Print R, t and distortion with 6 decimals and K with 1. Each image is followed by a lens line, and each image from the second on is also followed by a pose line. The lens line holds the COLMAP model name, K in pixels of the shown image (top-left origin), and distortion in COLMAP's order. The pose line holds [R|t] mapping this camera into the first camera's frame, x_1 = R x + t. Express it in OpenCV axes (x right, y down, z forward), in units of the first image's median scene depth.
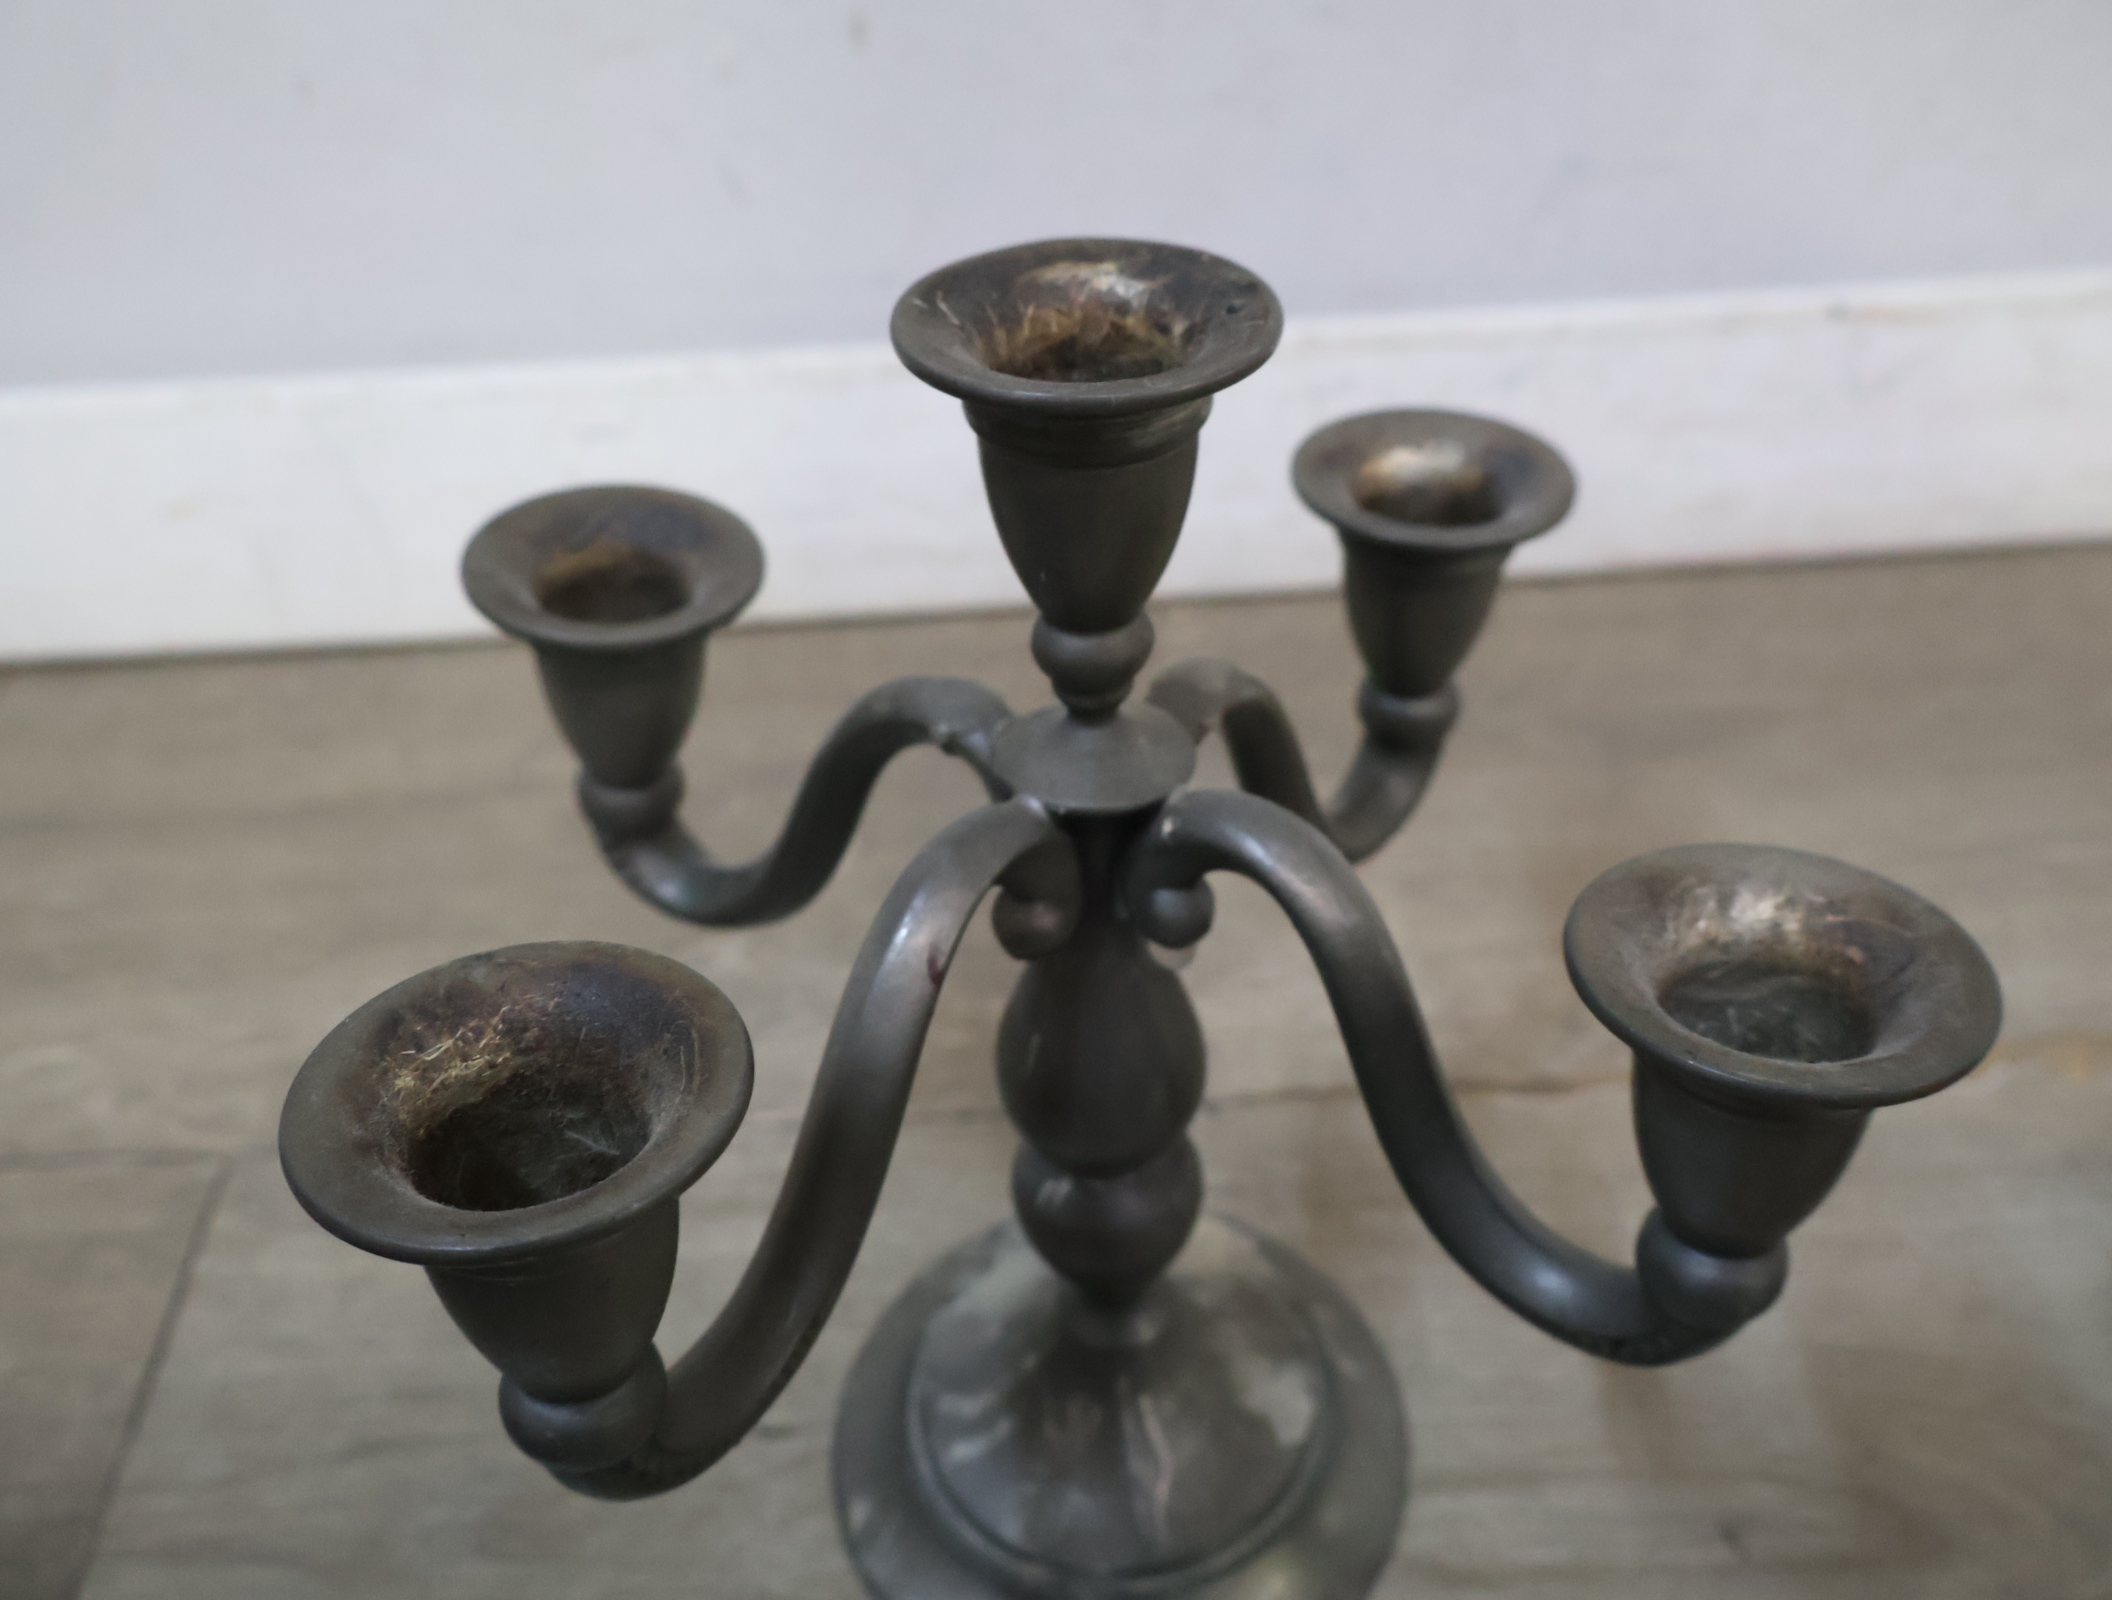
lens RADIAL K [[2042.0, 0, 1049.7], [0, 2042.0, 783.3], [0, 0, 1]] dist [0.007872, 0.000000]
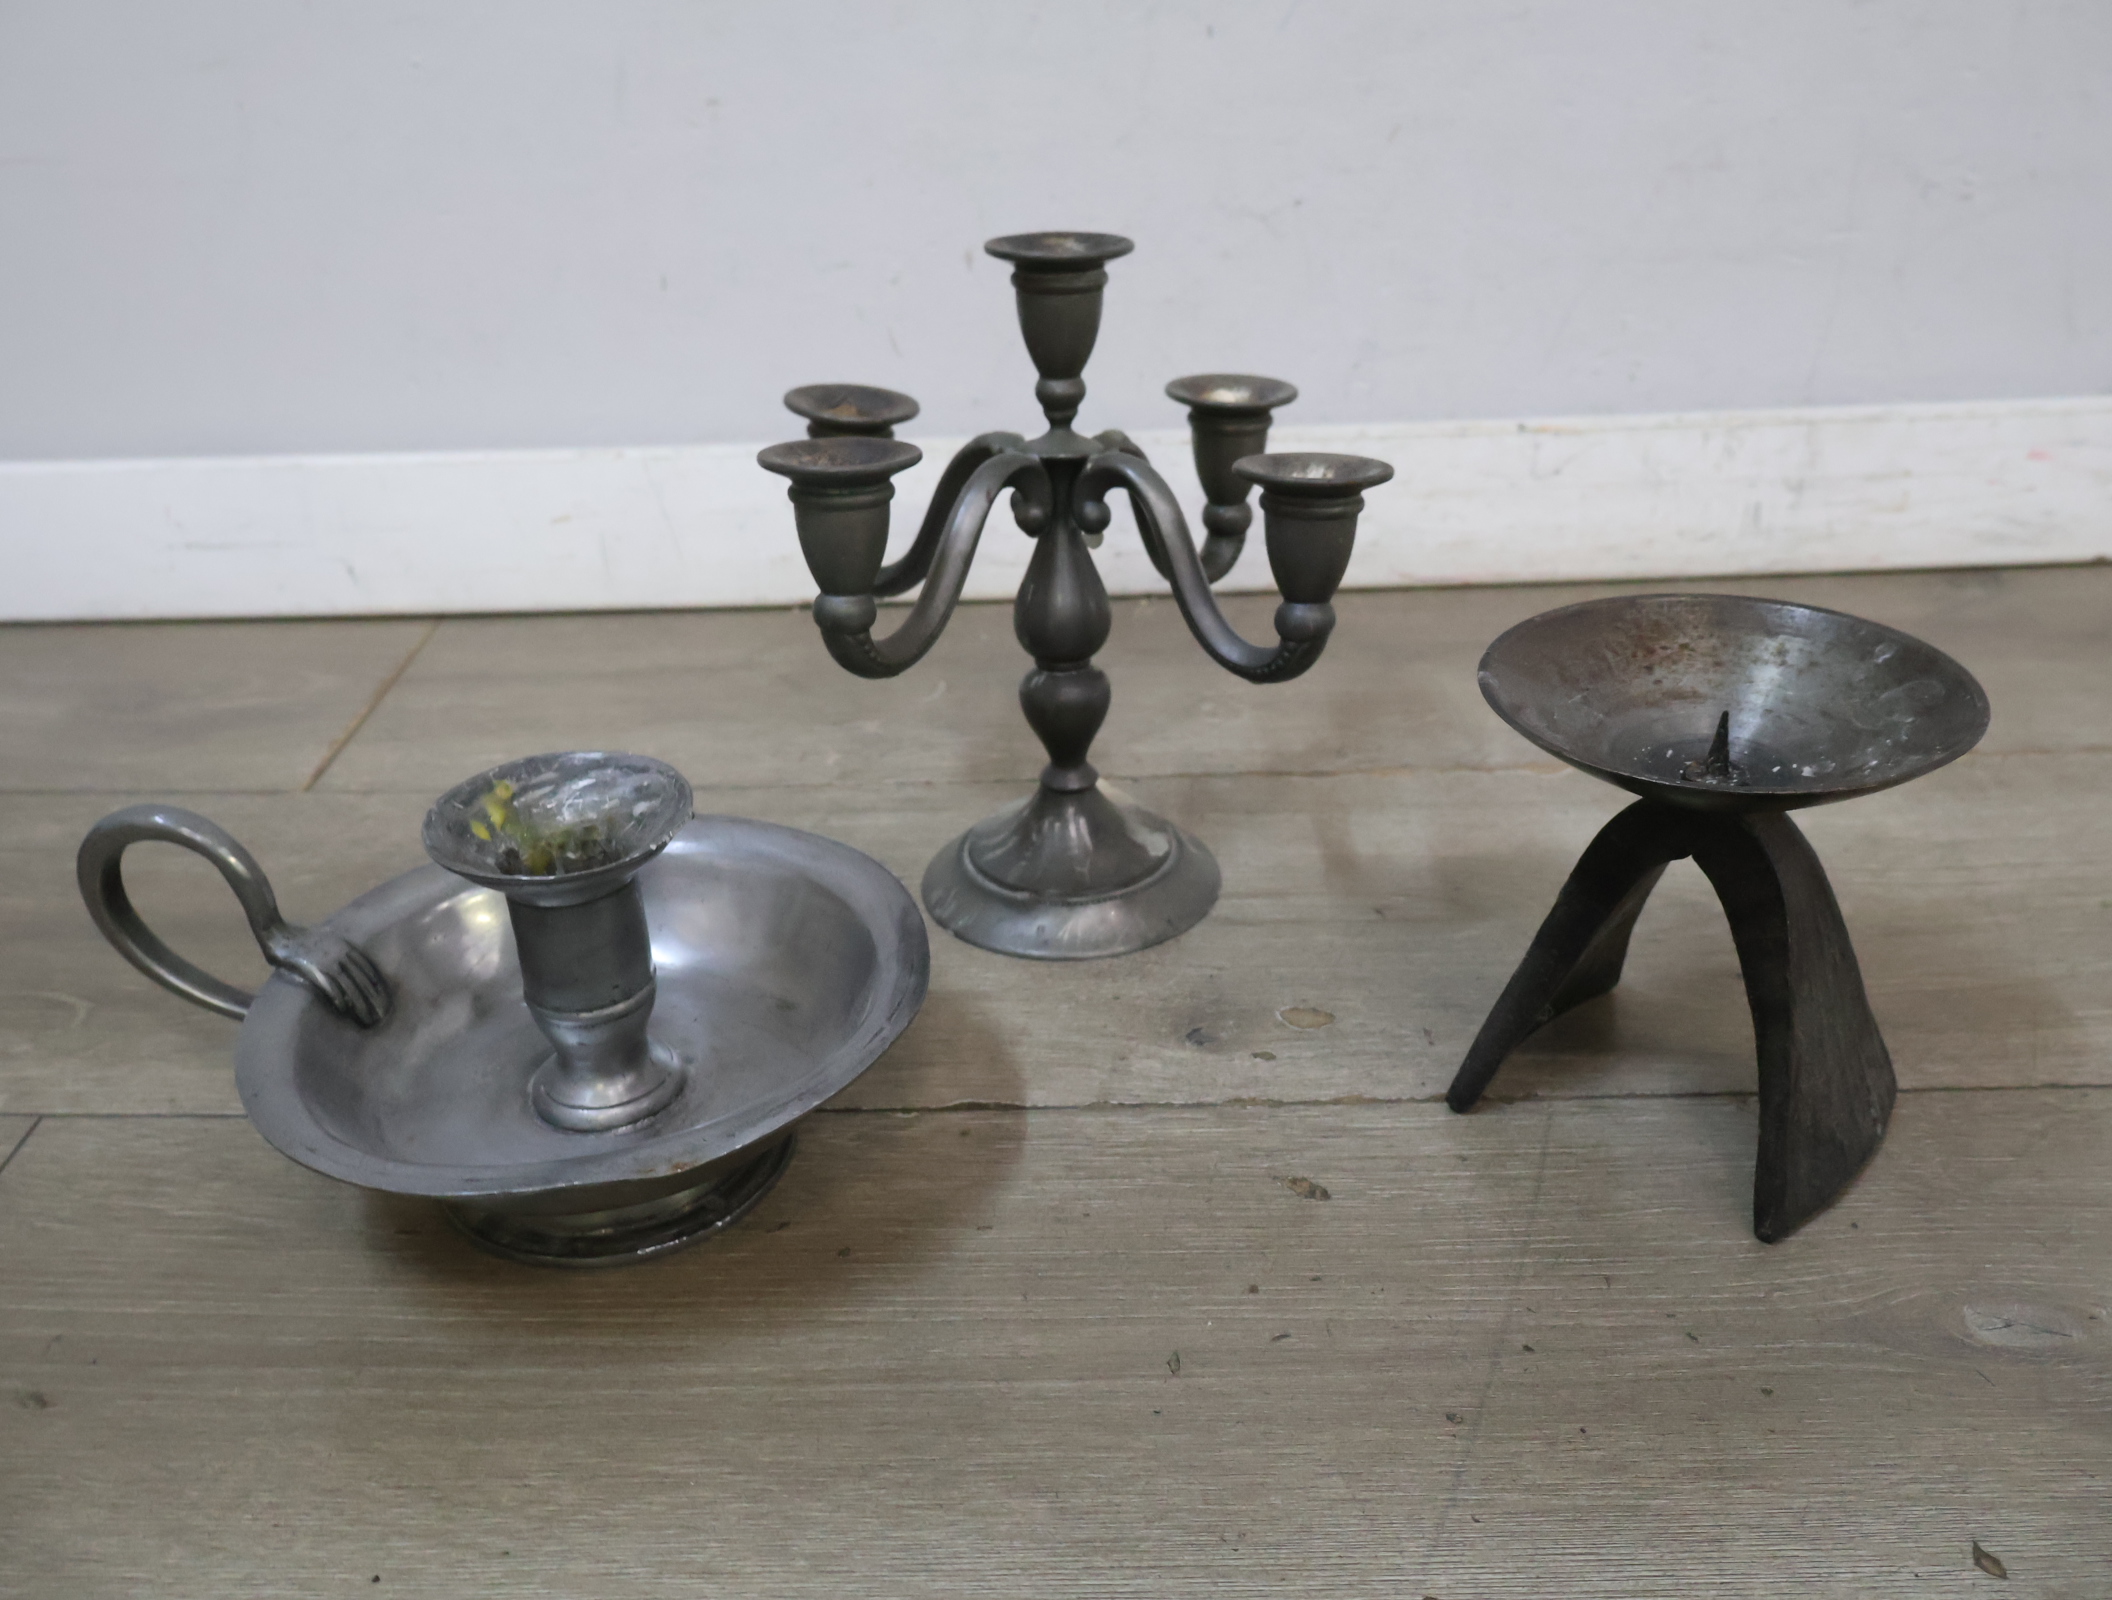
lens RADIAL K [[2042.0, 0, 1056.1], [0, 2042.0, 788.1], [0, 0, 1]] dist [0.007872, 0.000000]
pose [[0.998789, 0.034674, -0.034910, 0.102603], [-0.041824, 0.972021, -0.231140, 0.837132], [0.025918, 0.232320, 0.972294, -1.088354]]
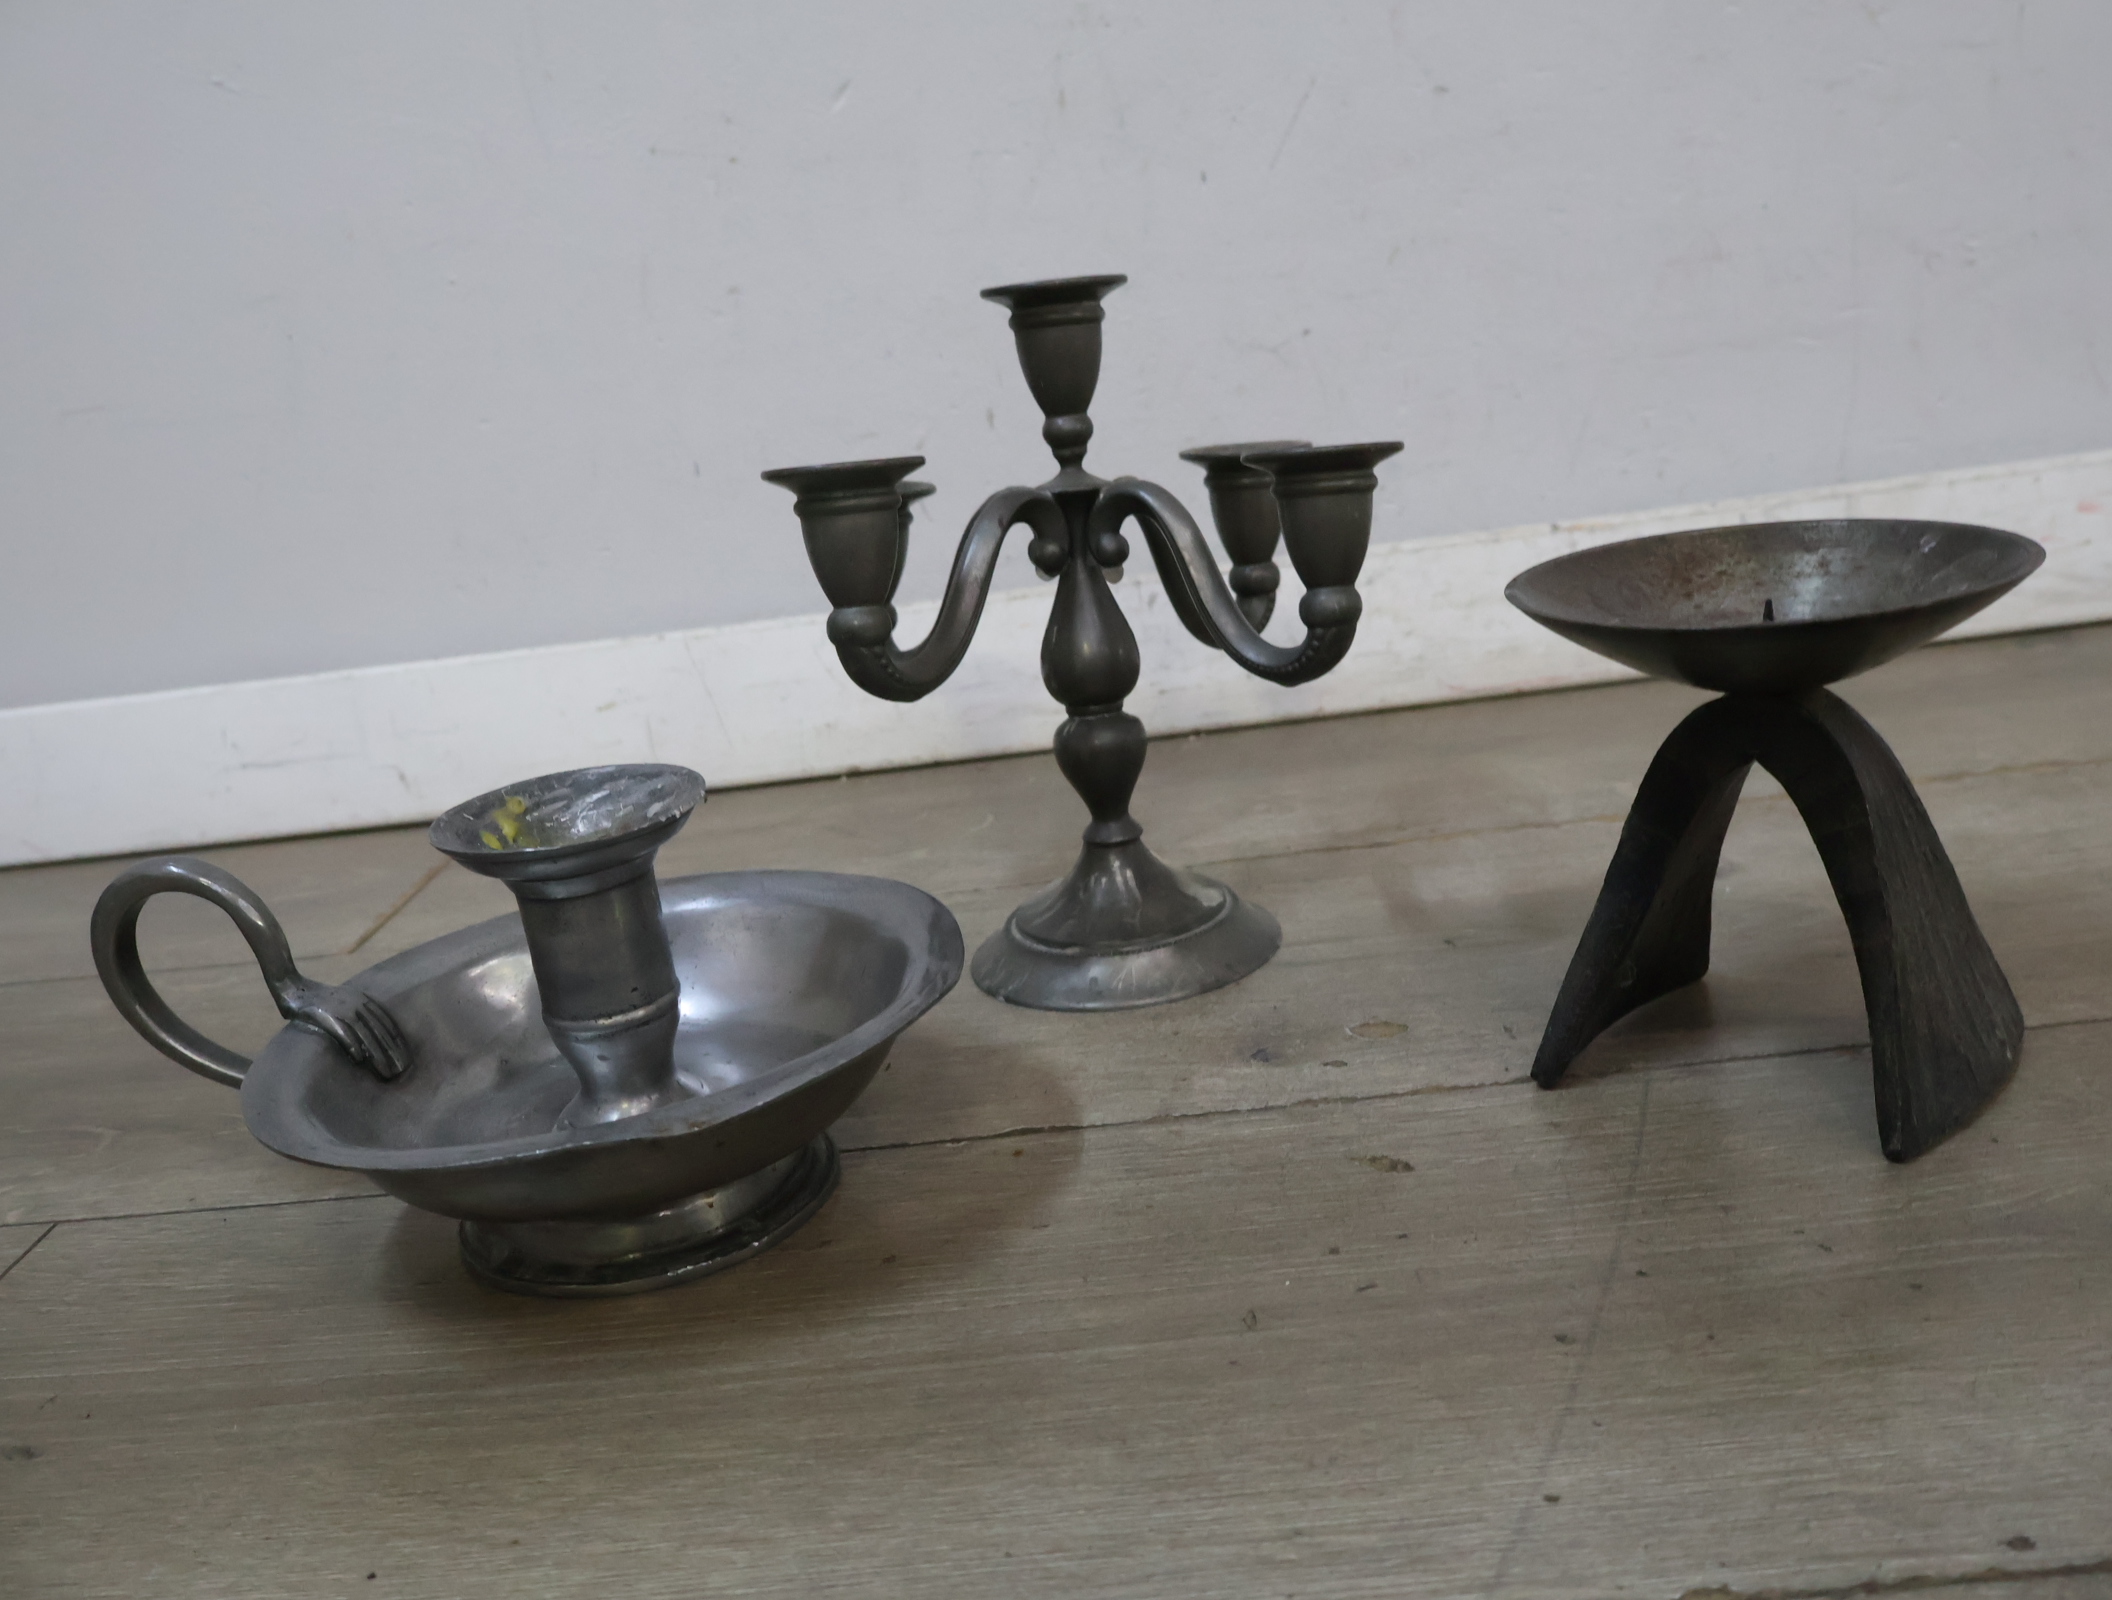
lens RADIAL K [[2042.0, 0, 1055.2], [0, 2042.0, 788.0], [0, 0, 1]] dist [0.007872, 0.000000]
pose [[0.995006, -0.056664, -0.082177, 0.159895], [0.017815, 0.910847, -0.412361, 1.164714], [0.098217, 0.408837, 0.907307, -0.899150]]
